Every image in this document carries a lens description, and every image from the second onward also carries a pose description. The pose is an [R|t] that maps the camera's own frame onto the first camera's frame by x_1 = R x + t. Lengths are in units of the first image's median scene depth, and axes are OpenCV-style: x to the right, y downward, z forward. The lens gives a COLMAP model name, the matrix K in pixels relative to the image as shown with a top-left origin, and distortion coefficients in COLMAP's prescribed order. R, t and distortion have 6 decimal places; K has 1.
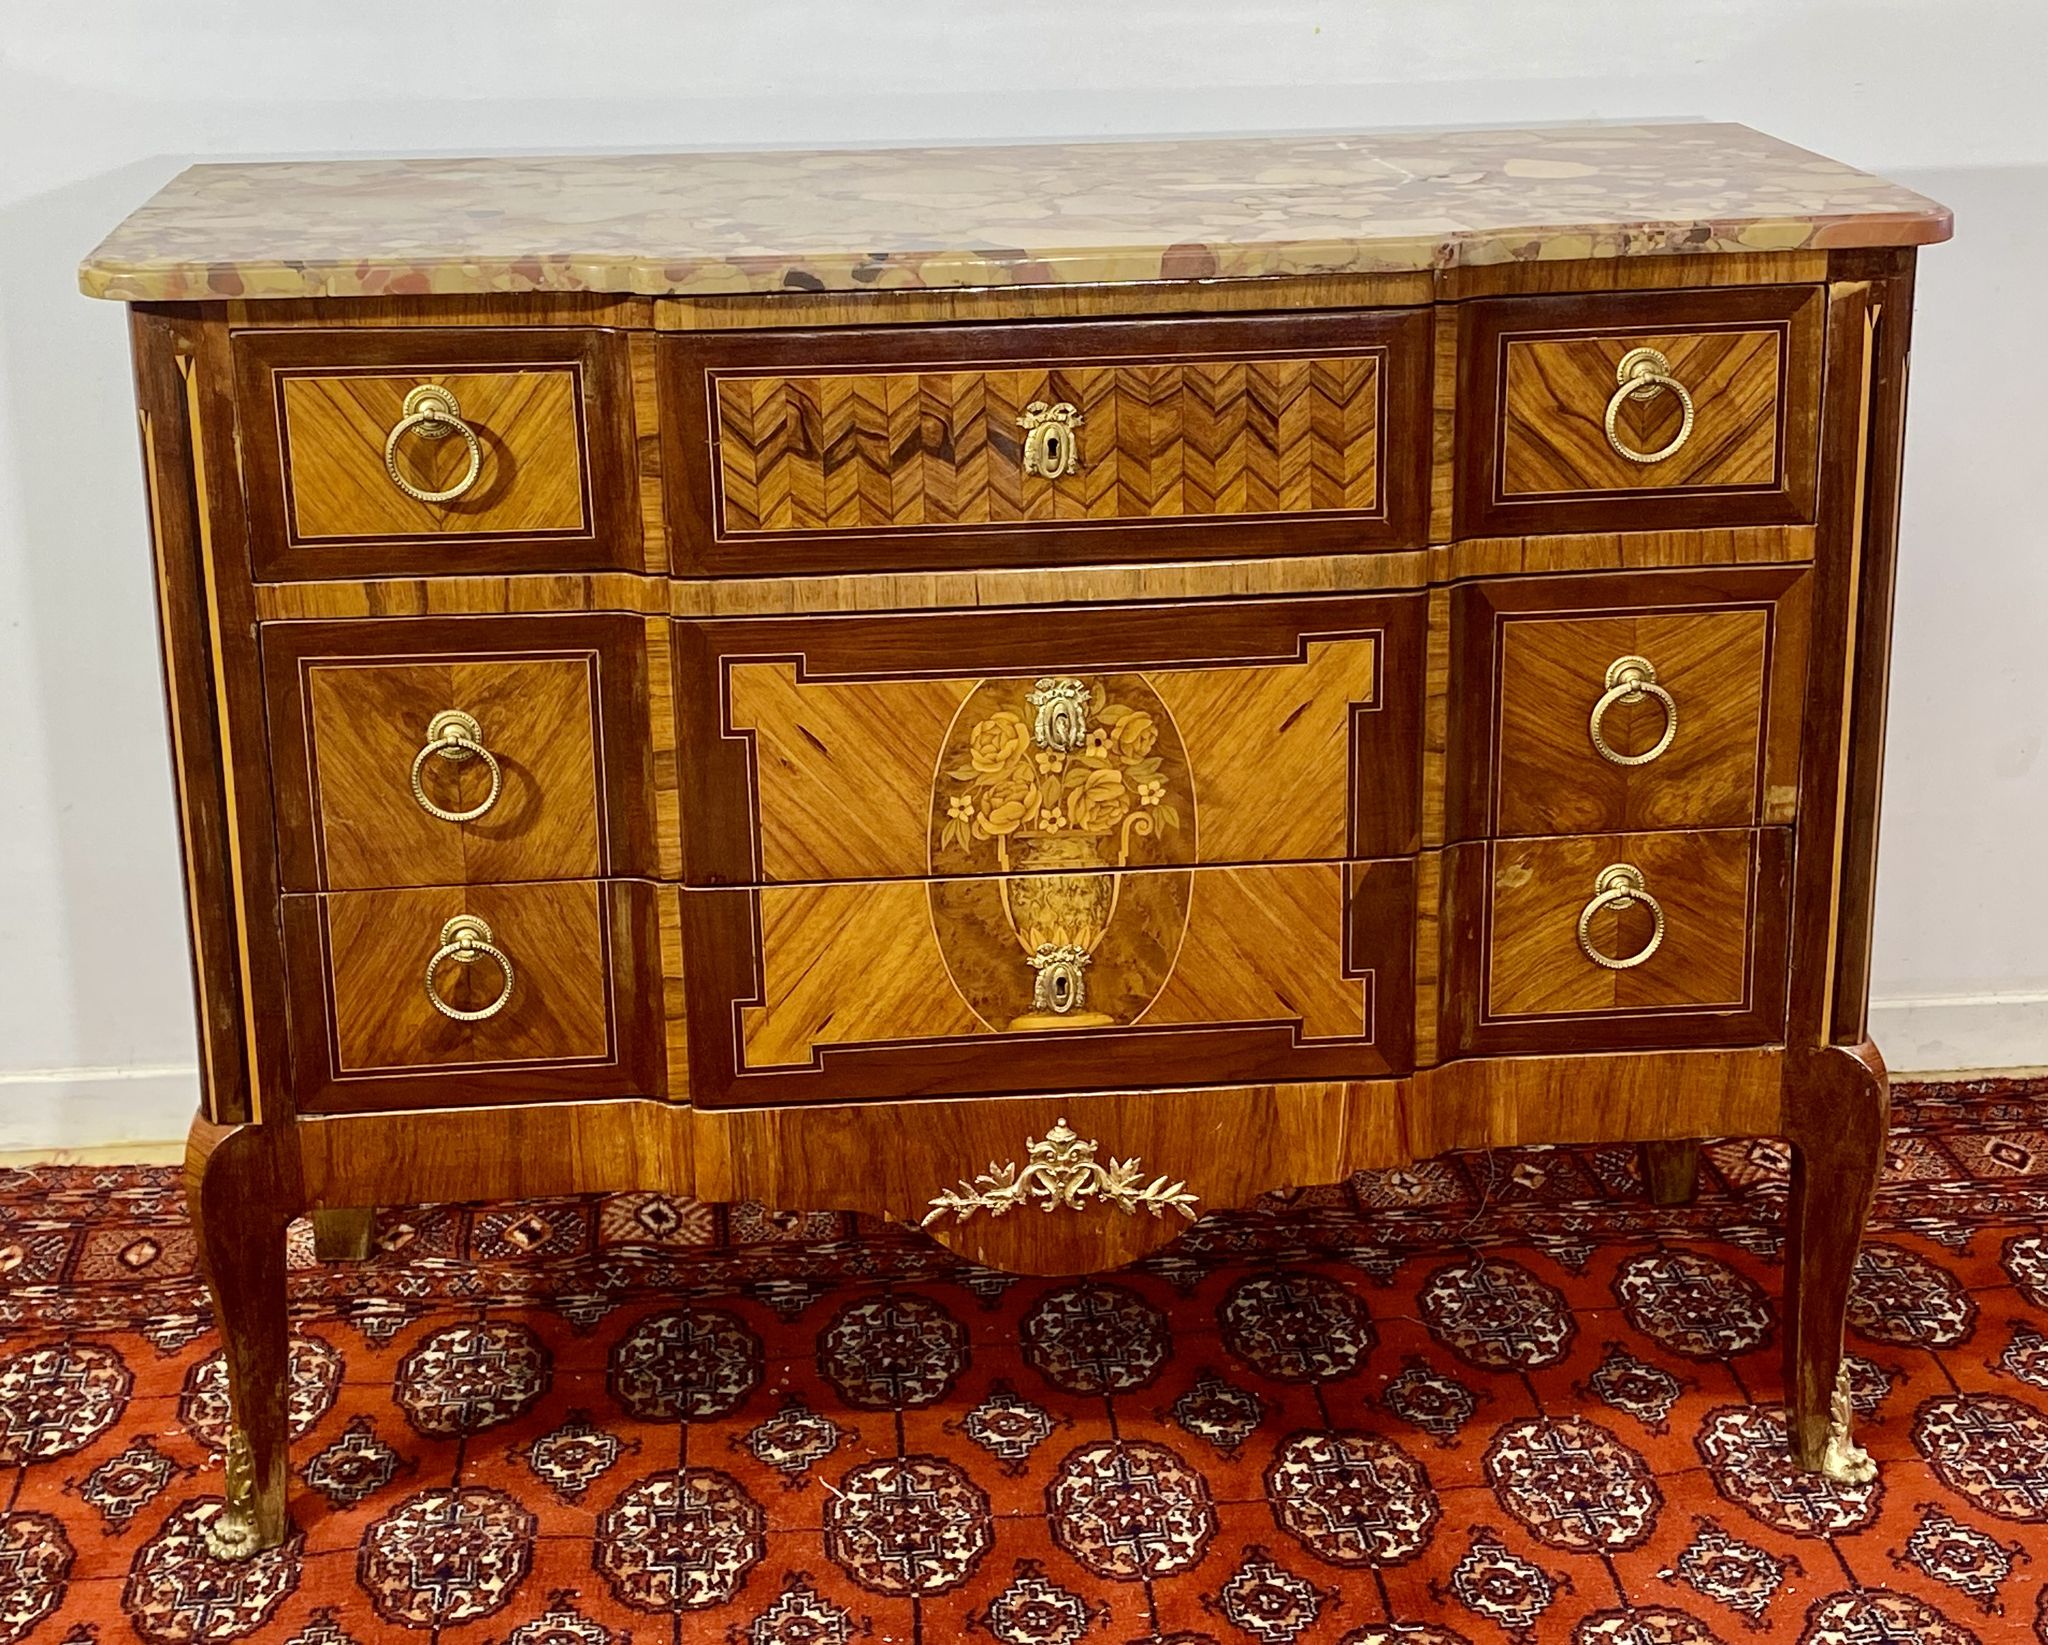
lens RADIAL K [[3251.6, 0, 1092.1], [0, 3251.6, 792.3], [0, 0, 1]] dist [0.066407, 0.000000]
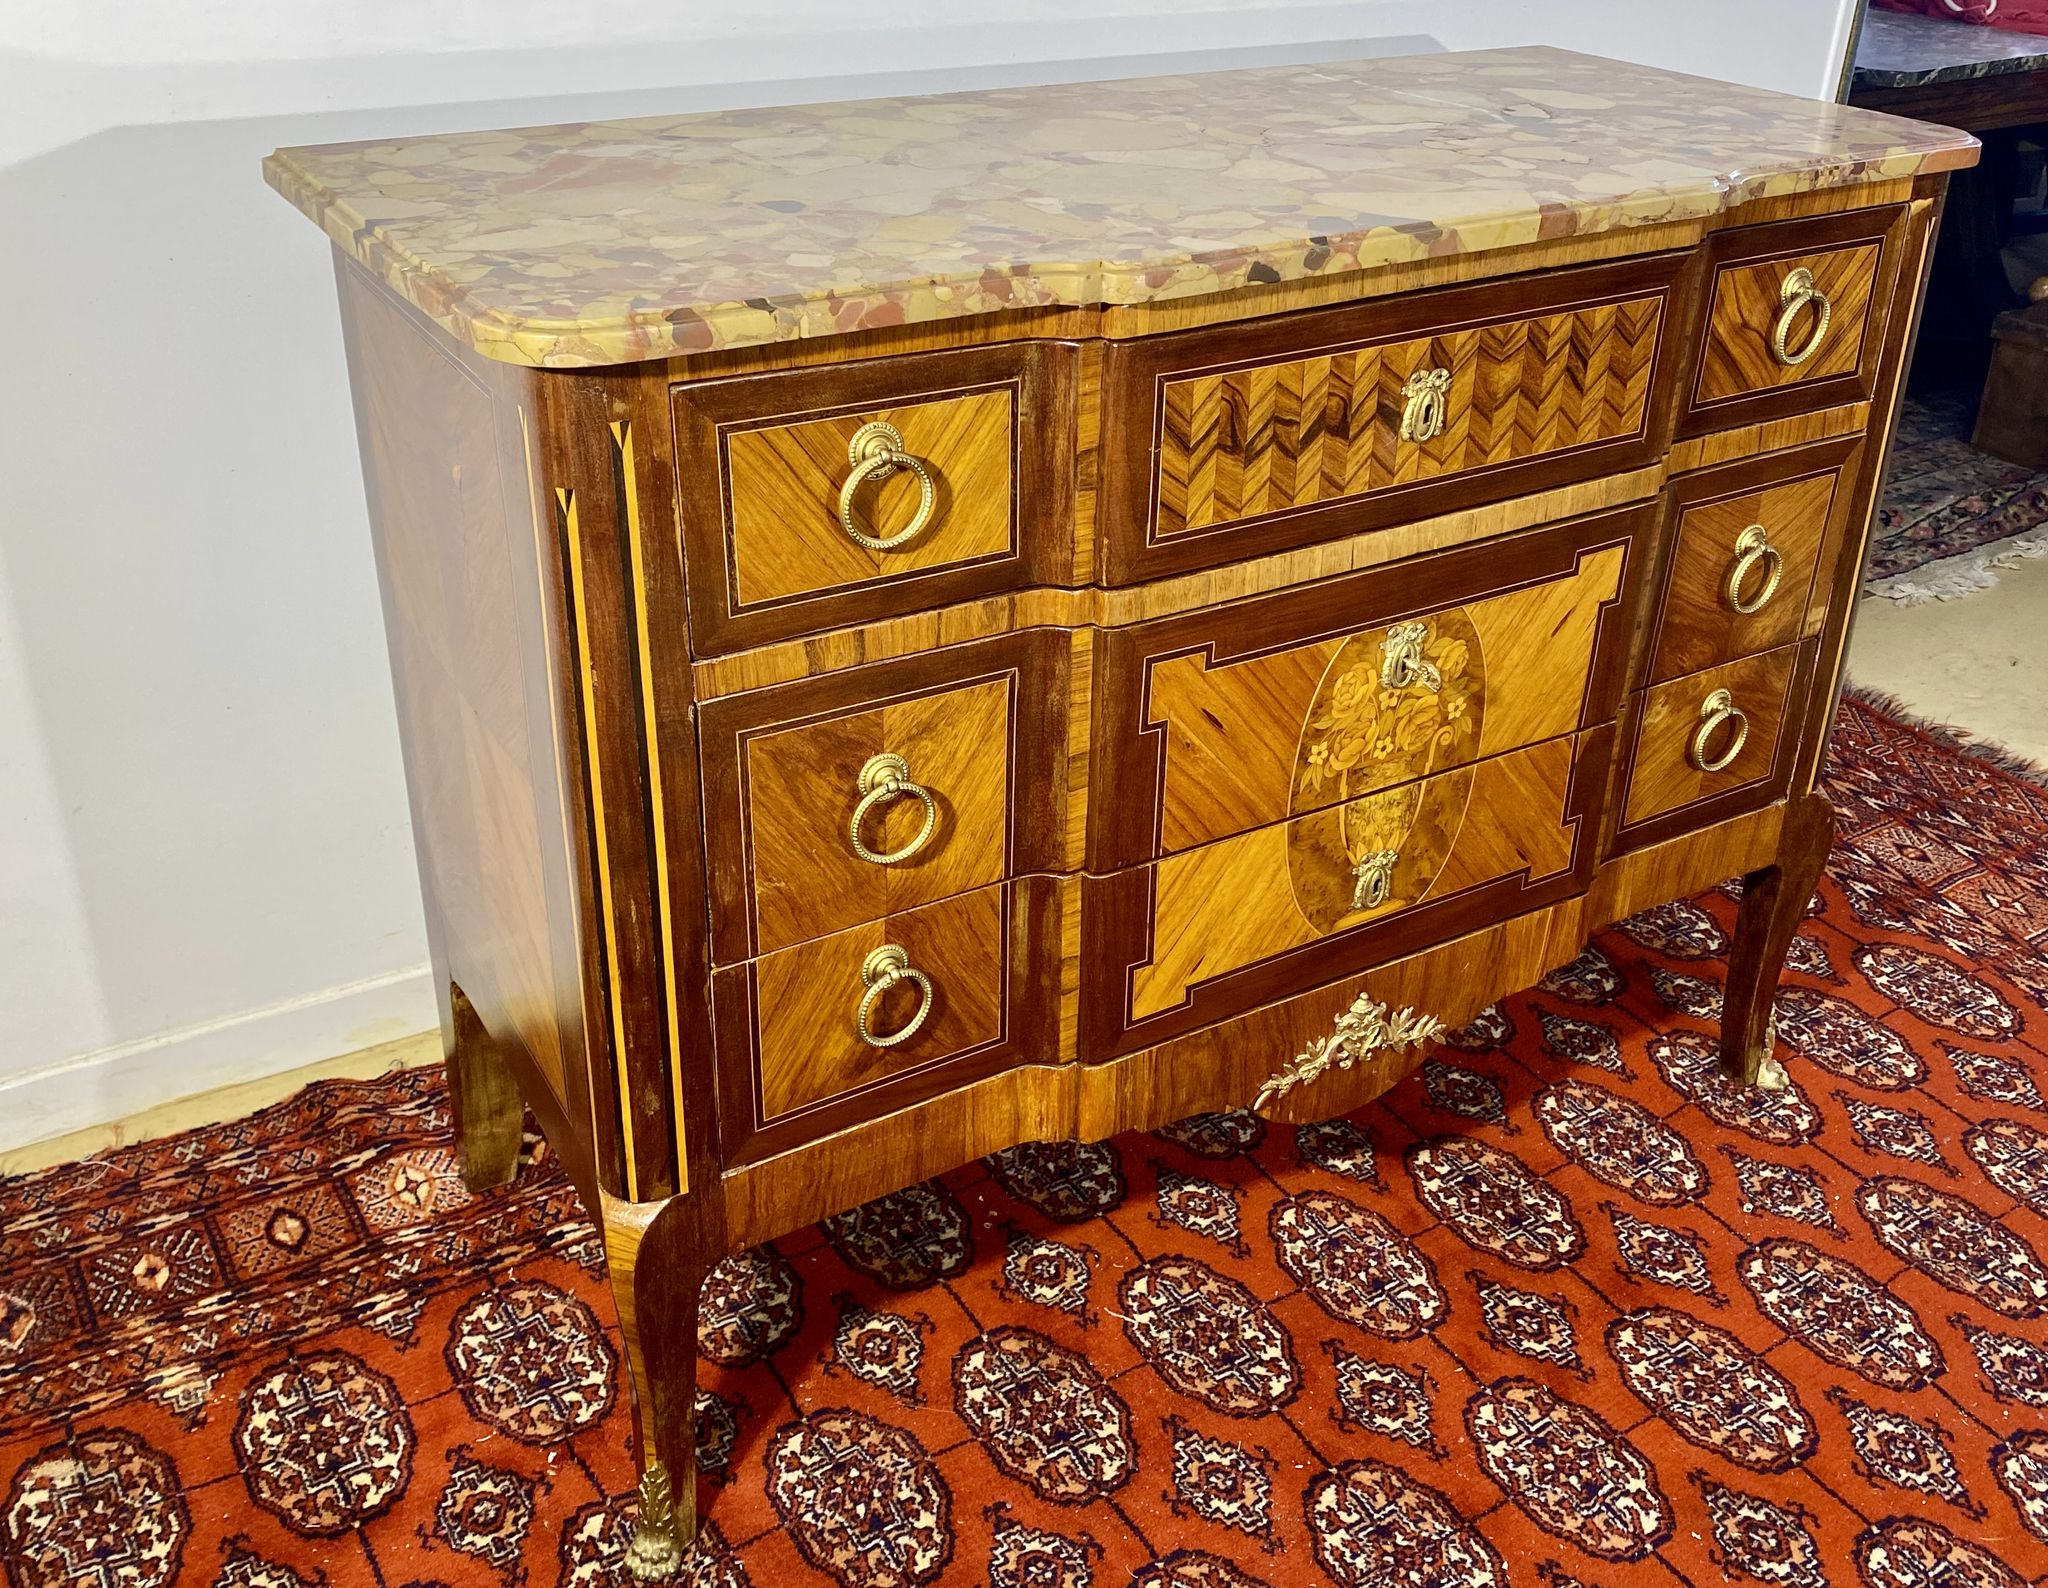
lens RADIAL K [[1931.0, 0, 1079.9], [0, 1931.0, 725.4], [0, 0, 1]] dist [0.015687, 0.000000]
pose [[0.894307, -0.173433, 0.412475, -0.357076], [0.101673, 0.976479, 0.190137, -0.127795], [-0.435749, -0.128104, 0.890905, 0.451881]]
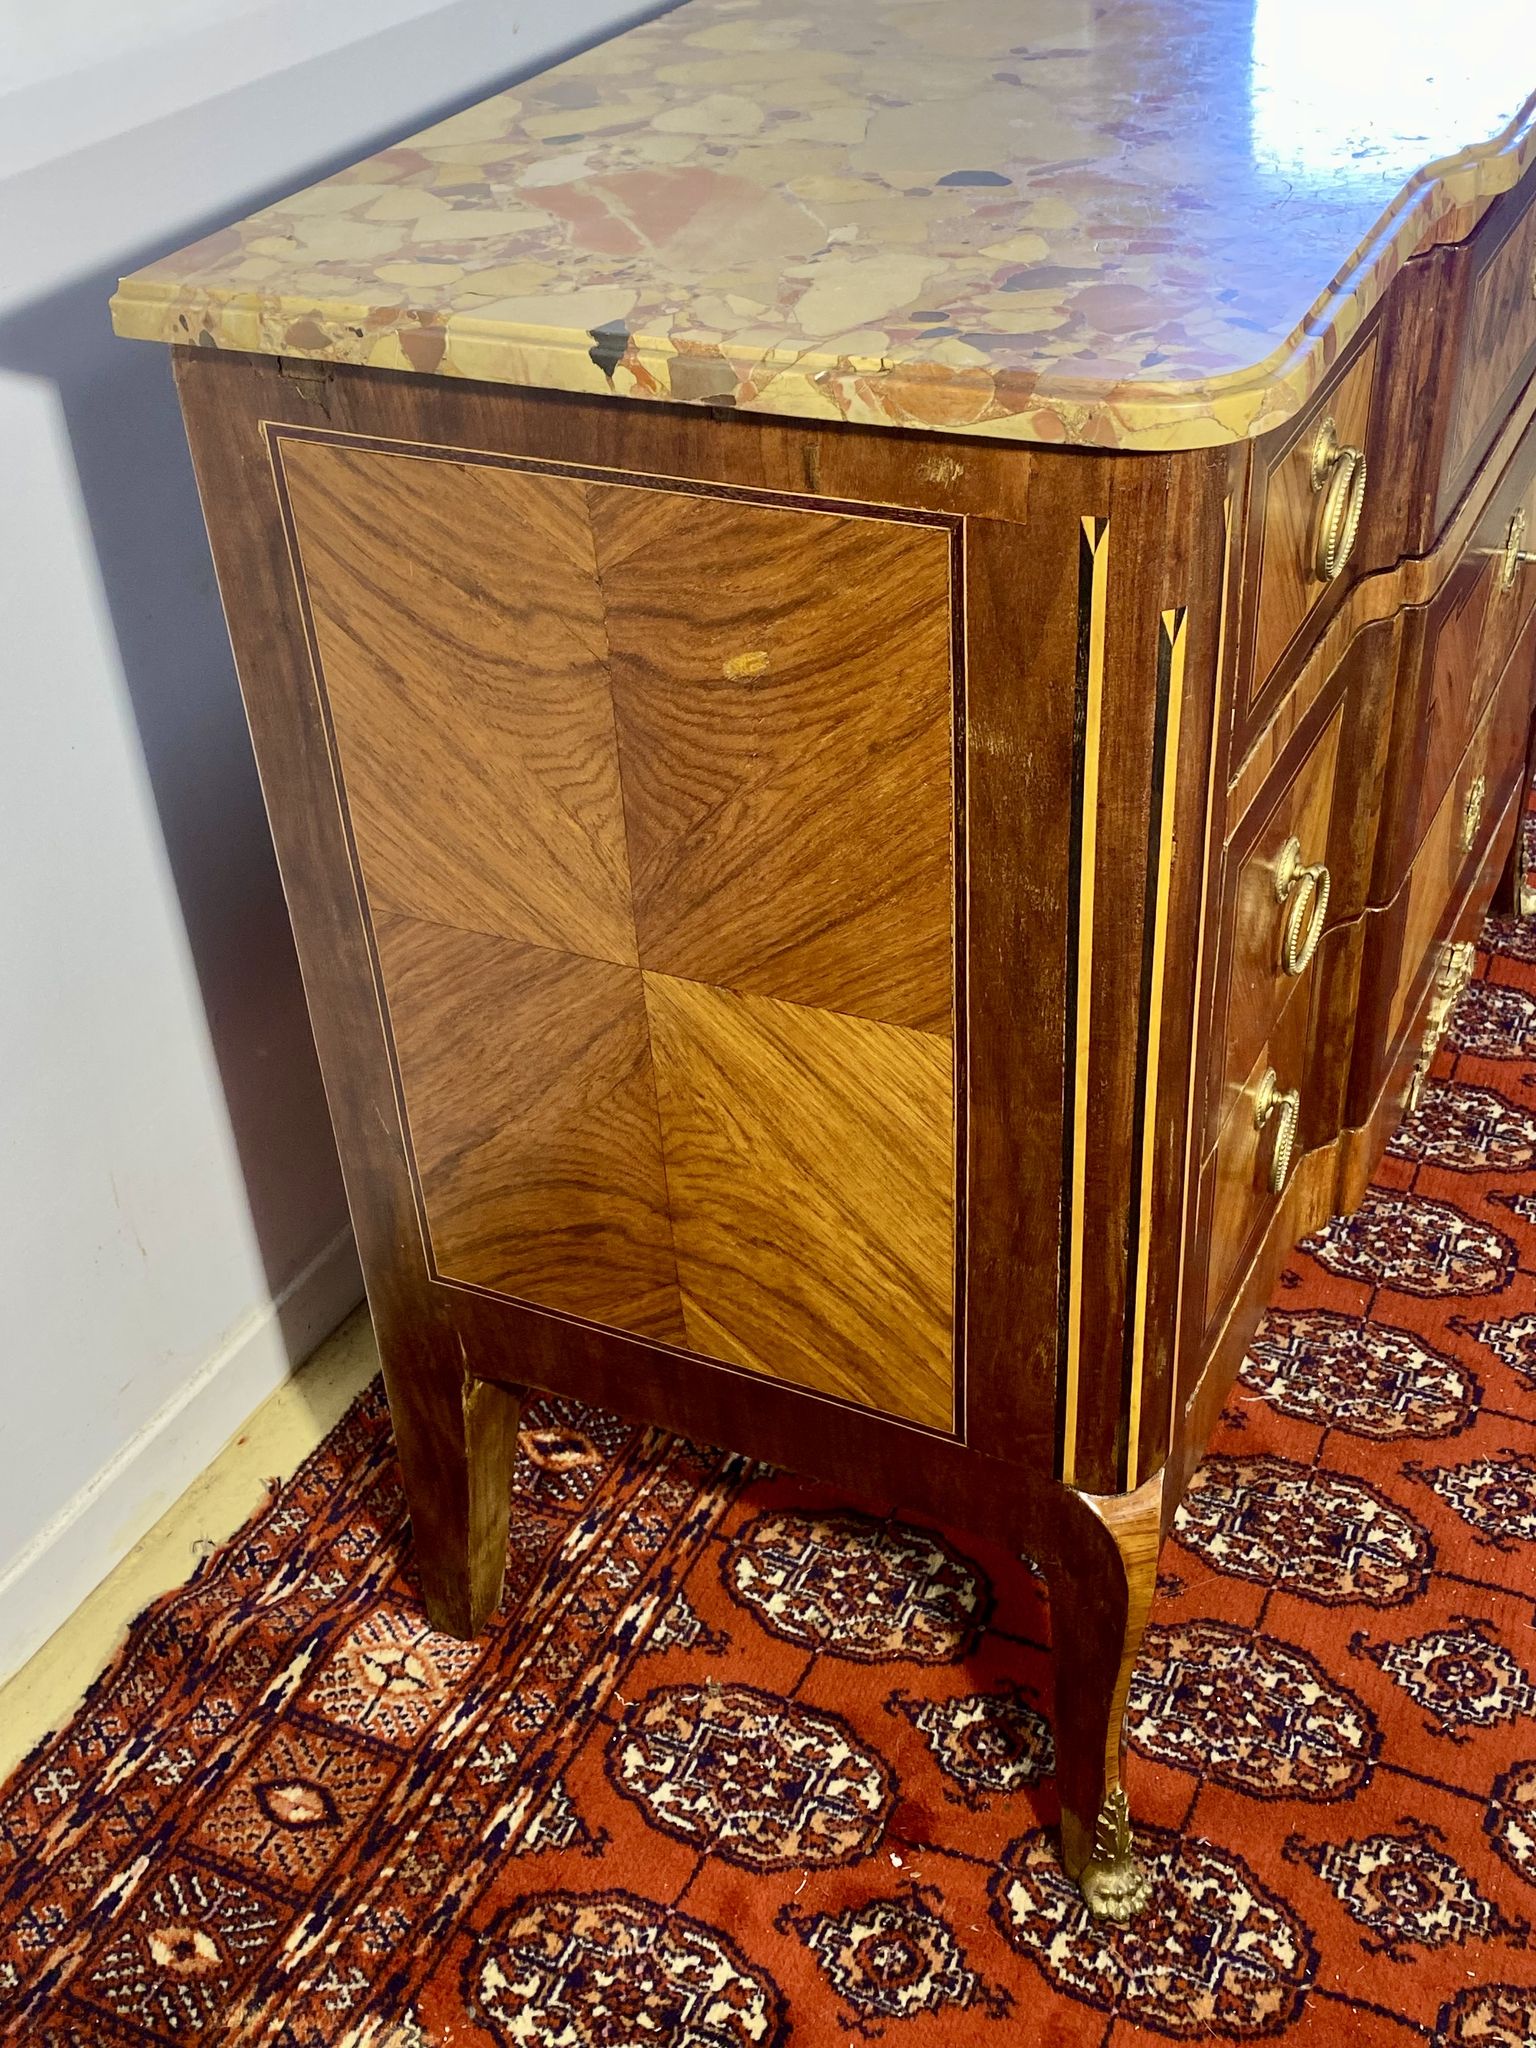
lens RADIAL K [[2218.8, 0, 761.7], [0, 2218.8, 969.9], [0, 0, 1]] dist [0.022288, 0.000000]
pose [[0.522711, -0.494837, 0.694197, -0.600365], [0.309905, 0.868883, 0.386007, -0.222989], [-0.794186, 0.013365, 0.607527, 0.747884]]
